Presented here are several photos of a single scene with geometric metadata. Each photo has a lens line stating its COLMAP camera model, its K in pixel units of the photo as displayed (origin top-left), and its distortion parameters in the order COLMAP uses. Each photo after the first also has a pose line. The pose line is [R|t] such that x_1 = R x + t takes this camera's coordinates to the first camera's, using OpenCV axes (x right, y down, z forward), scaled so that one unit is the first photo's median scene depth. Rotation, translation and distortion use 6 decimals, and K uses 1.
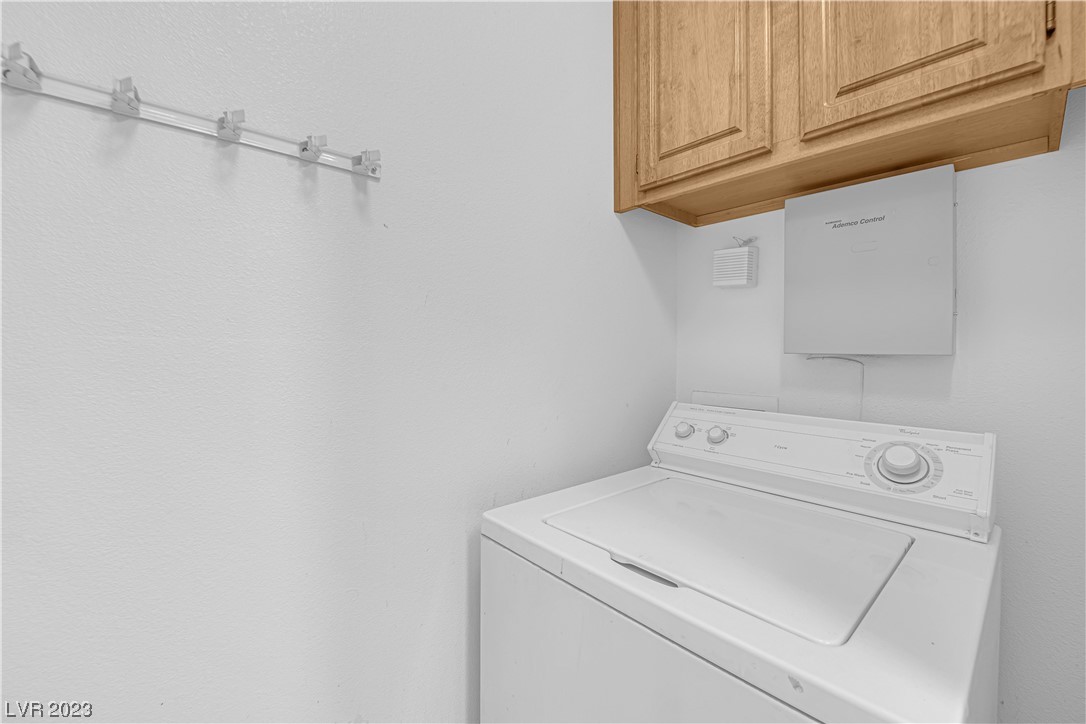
lens RADIAL K [[435.0, 0, 544.7], [0, 435.0, 357.8], [0, 0, 1]] dist [-0.012223, -0.000244]
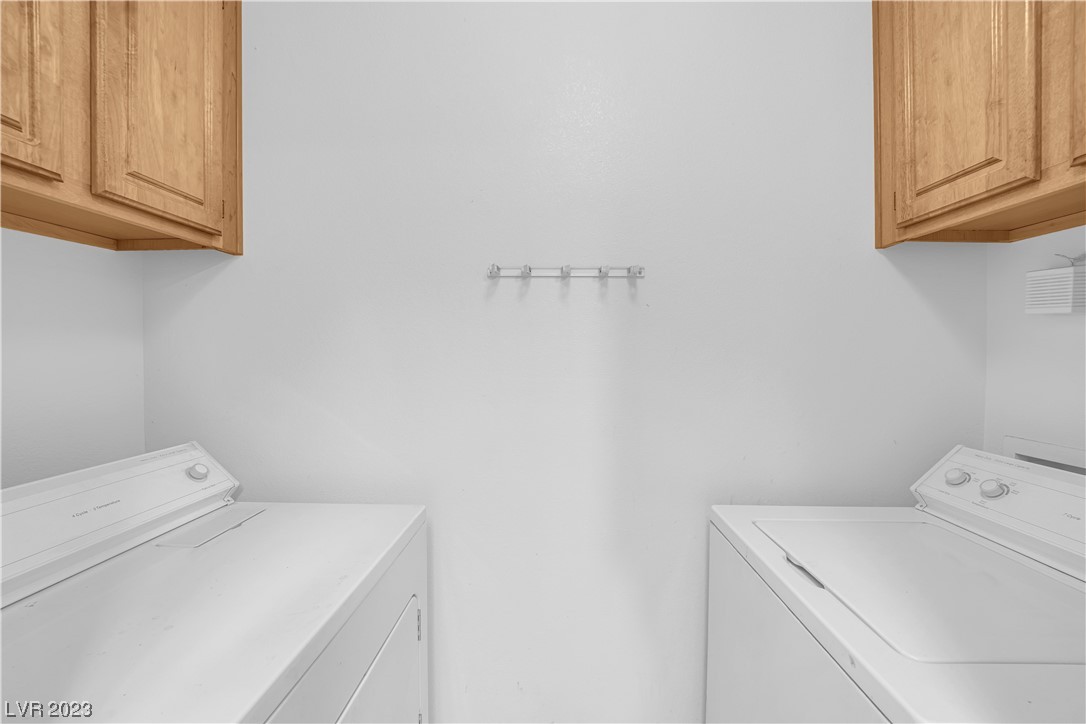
lens RADIAL K [[435.0, 0, 544.7], [0, 435.0, 357.8], [0, 0, 1]] dist [-0.012223, -0.000244]
pose [[0.716443, 0.004706, -0.697629, 0.359412], [-0.005103, 0.999986, 0.001505, -0.093151], [0.697627, 0.002482, 0.716457, -0.295068]]
